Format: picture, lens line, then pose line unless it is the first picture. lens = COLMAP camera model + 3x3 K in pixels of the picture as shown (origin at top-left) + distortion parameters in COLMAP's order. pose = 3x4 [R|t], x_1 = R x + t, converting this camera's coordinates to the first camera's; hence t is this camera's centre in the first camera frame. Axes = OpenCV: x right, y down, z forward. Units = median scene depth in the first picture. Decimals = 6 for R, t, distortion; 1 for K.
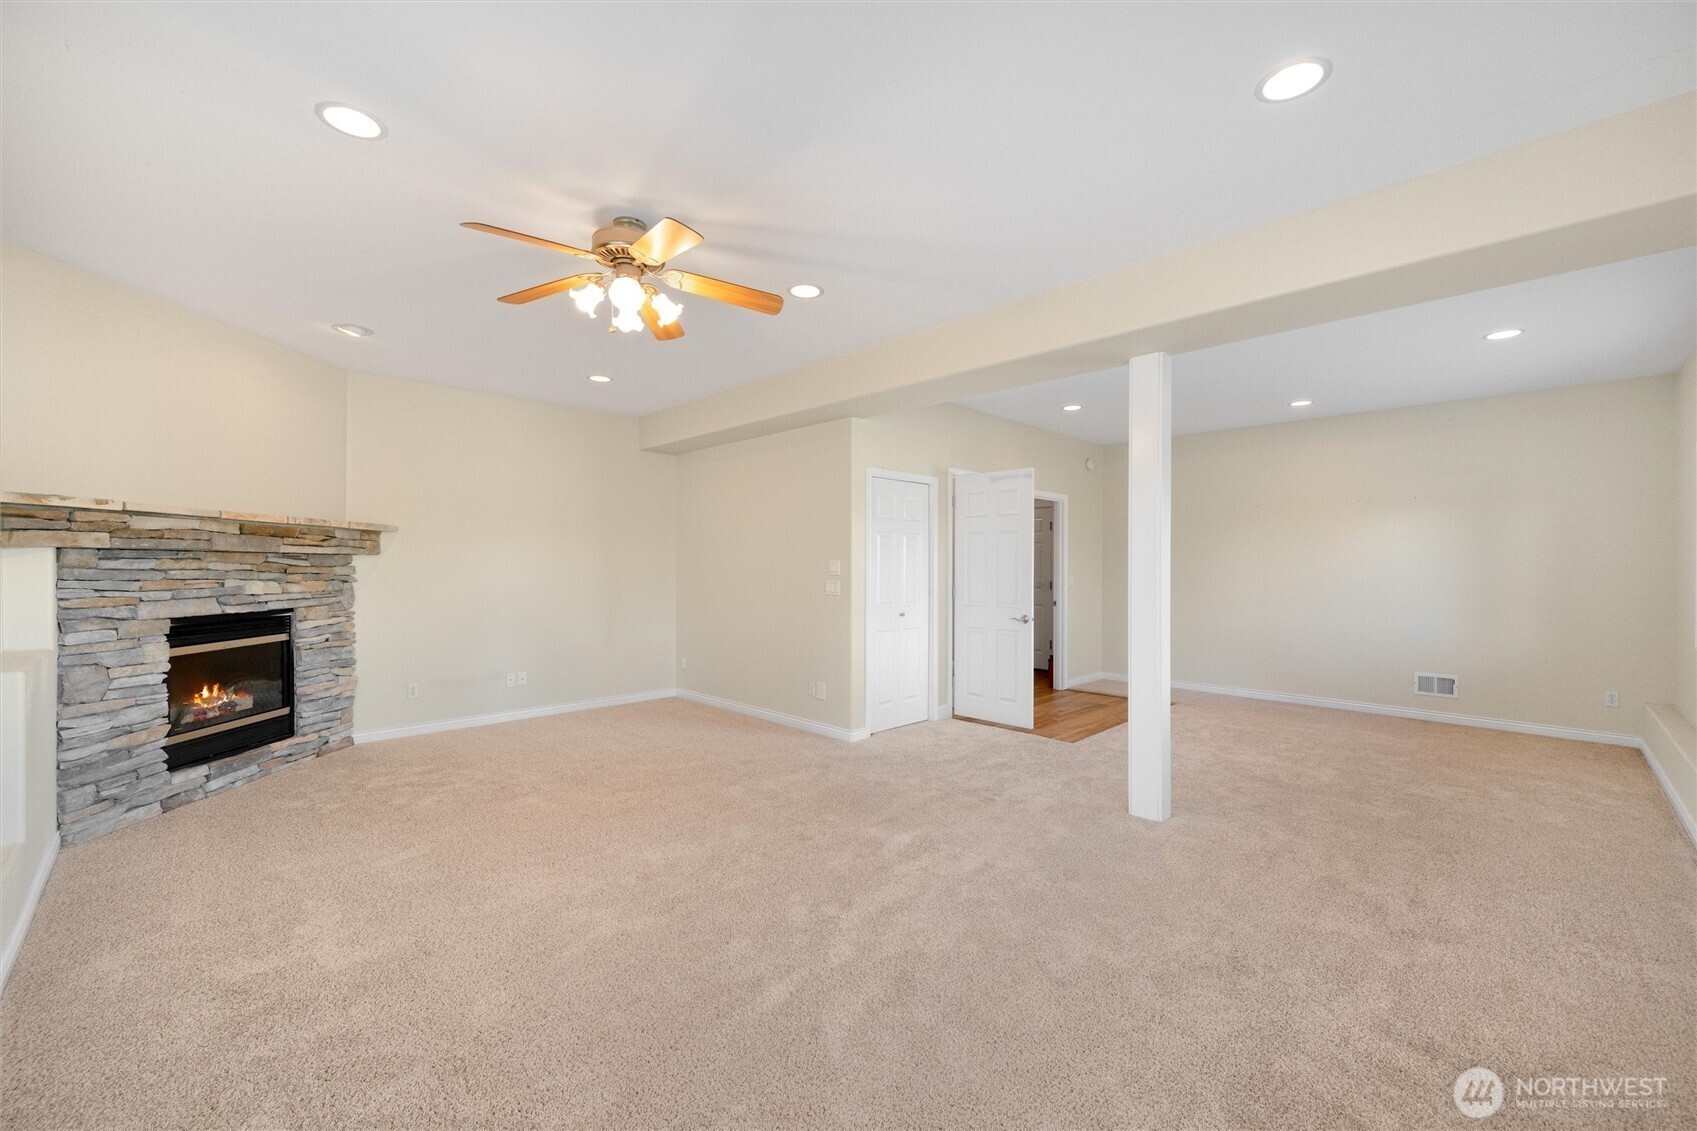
lens RADIAL K [[686.1, 0, 851.3], [0, 686.1, 564.0], [0, 0, 1]] dist [-0.002120, 0.000139]
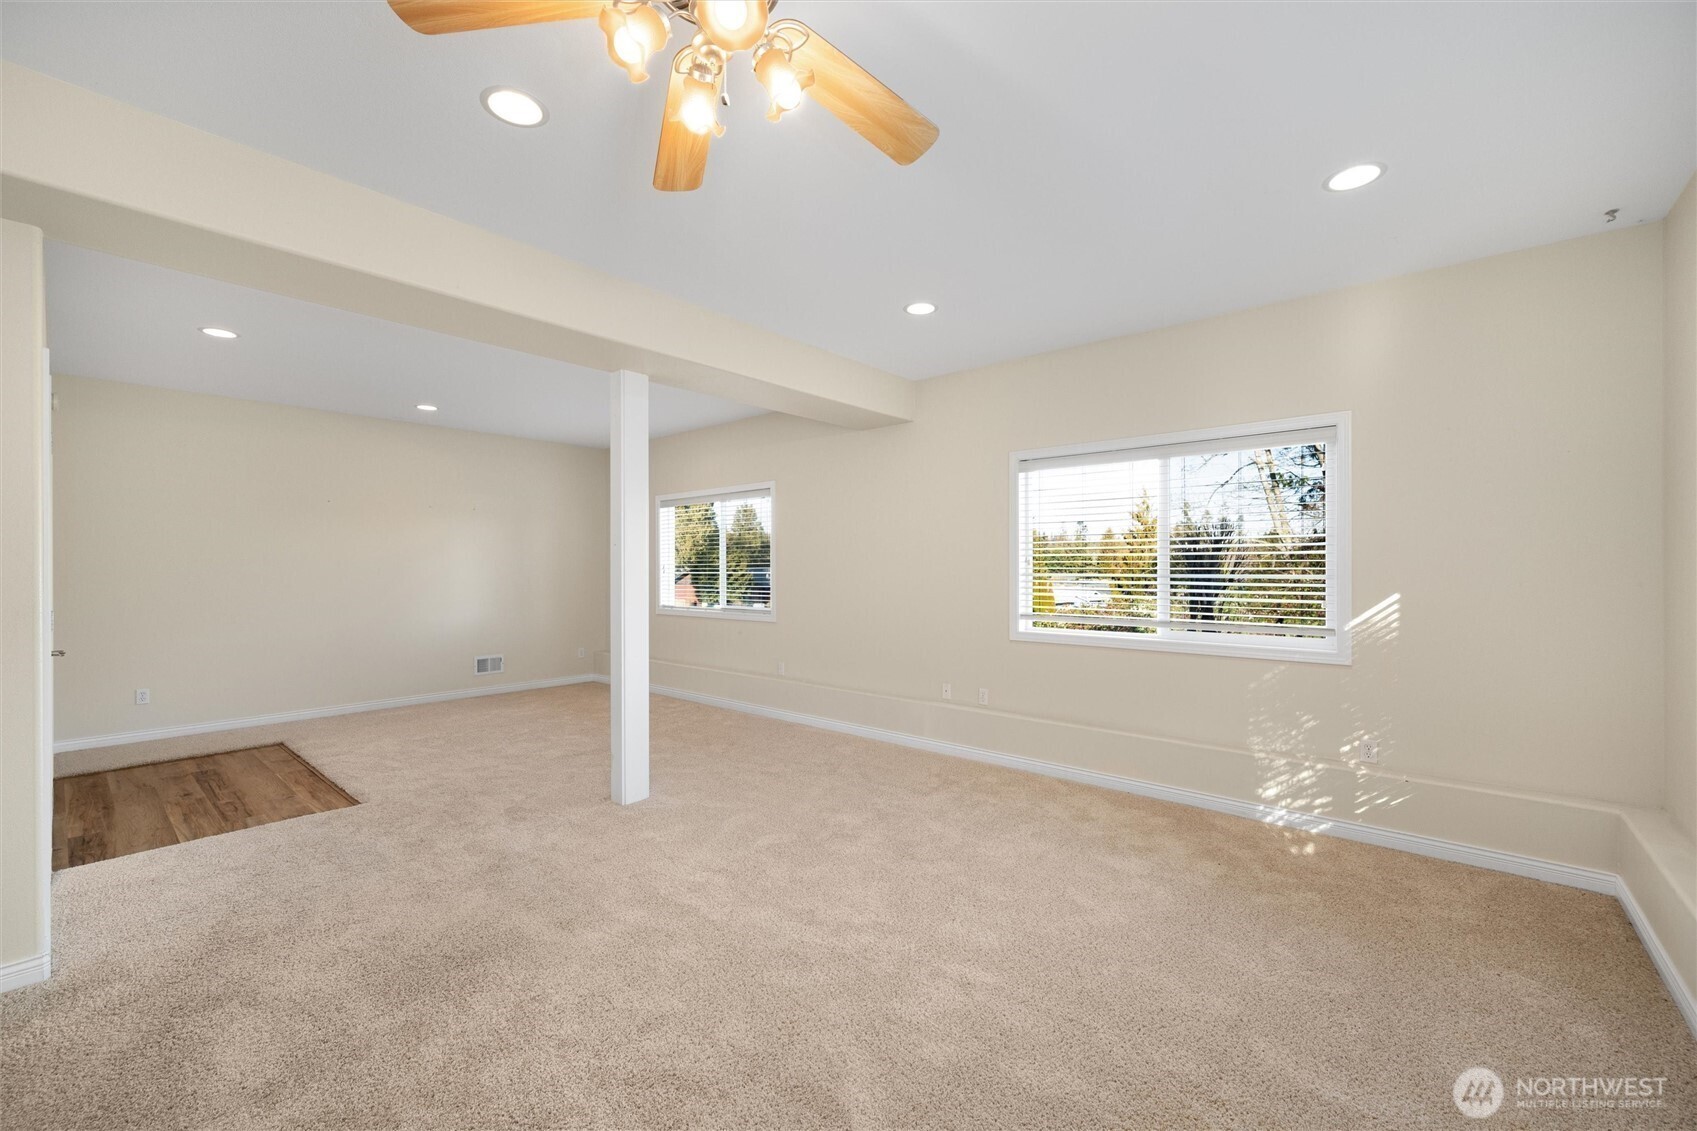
lens RADIAL K [[686.1, 0, 850.9], [0, 686.1, 561.5], [0, 0, 1]] dist [-0.002120, 0.000139]
pose [[-0.071545, 0.002050, 0.997435, -0.569497], [0.005043, 0.999986, -0.001693, -0.001585], [-0.997425, 0.004909, -0.071554, 0.629575]]
